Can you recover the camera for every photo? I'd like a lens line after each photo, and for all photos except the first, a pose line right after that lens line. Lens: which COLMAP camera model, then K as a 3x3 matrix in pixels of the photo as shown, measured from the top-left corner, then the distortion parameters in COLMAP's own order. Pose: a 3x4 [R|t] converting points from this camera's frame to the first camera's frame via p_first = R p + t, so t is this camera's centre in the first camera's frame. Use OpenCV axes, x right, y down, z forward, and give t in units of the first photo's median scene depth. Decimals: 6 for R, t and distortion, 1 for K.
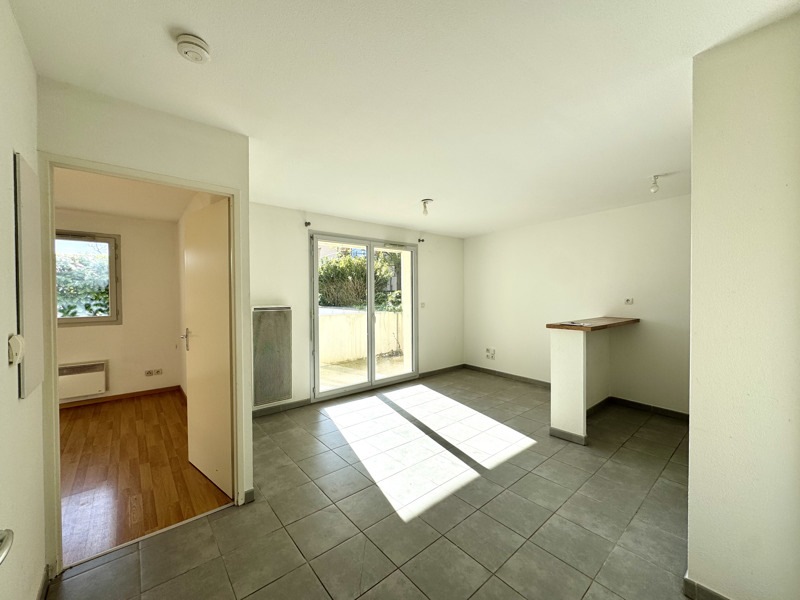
lens RADIAL K [[323.2, 0, 400.1], [0, 323.2, 298.5], [0, 0, 1]] dist [0.002418, 0.000103]
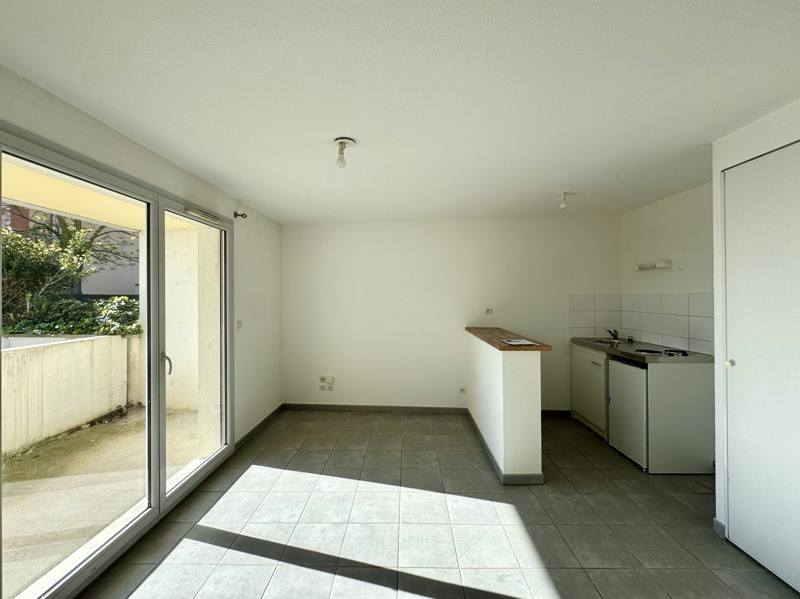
lens RADIAL K [[323.2, 0, 399.3], [0, 323.2, 292.8], [0, 0, 1]] dist [0.002418, 0.000103]
pose [[0.656566, 0.009722, 0.754206, -0.215620], [0.010338, 0.999707, -0.021886, -0.025112], [-0.754198, 0.022167, 0.656273, 0.458656]]
